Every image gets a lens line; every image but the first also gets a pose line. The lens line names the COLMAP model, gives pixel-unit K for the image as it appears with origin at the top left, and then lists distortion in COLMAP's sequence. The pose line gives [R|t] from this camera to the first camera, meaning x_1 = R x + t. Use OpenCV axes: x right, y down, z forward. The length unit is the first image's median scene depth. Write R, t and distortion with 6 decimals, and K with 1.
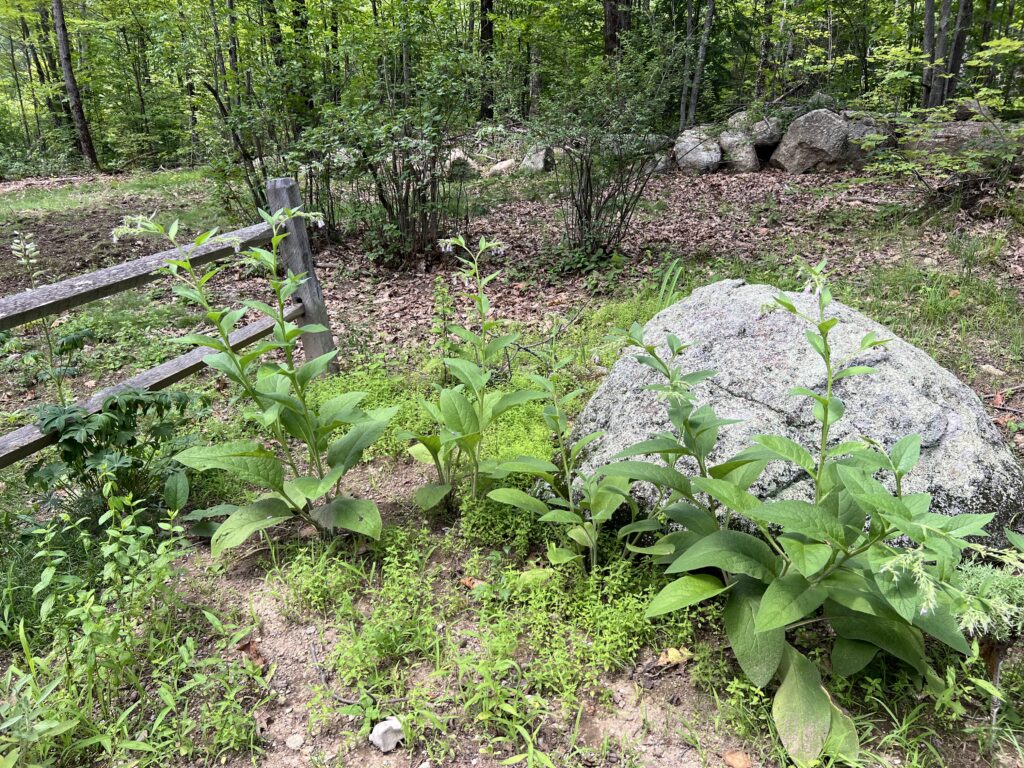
lens RADIAL K [[769.5, 0, 520.0], [0, 769.5, 382.4], [0, 0, 1]] dist [0.053498, -0.074558]
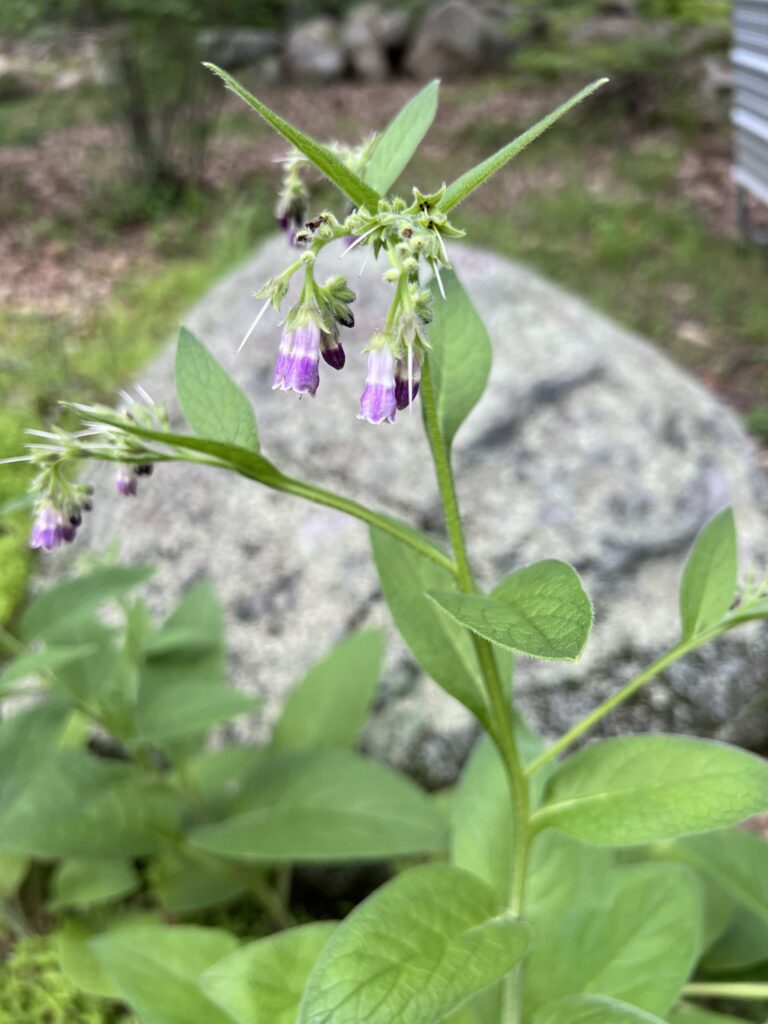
lens RADIAL K [[769.5, 0, 384.6], [0, 769.5, 512.8], [0, 0, 1]] dist [0.053498, -0.074558]
pose [[0.963211, -0.136961, 0.231227, 0.089137], [0.082792, 0.969773, 0.229535, -0.030635], [-0.255675, -0.201947, 0.945435, 0.230892]]
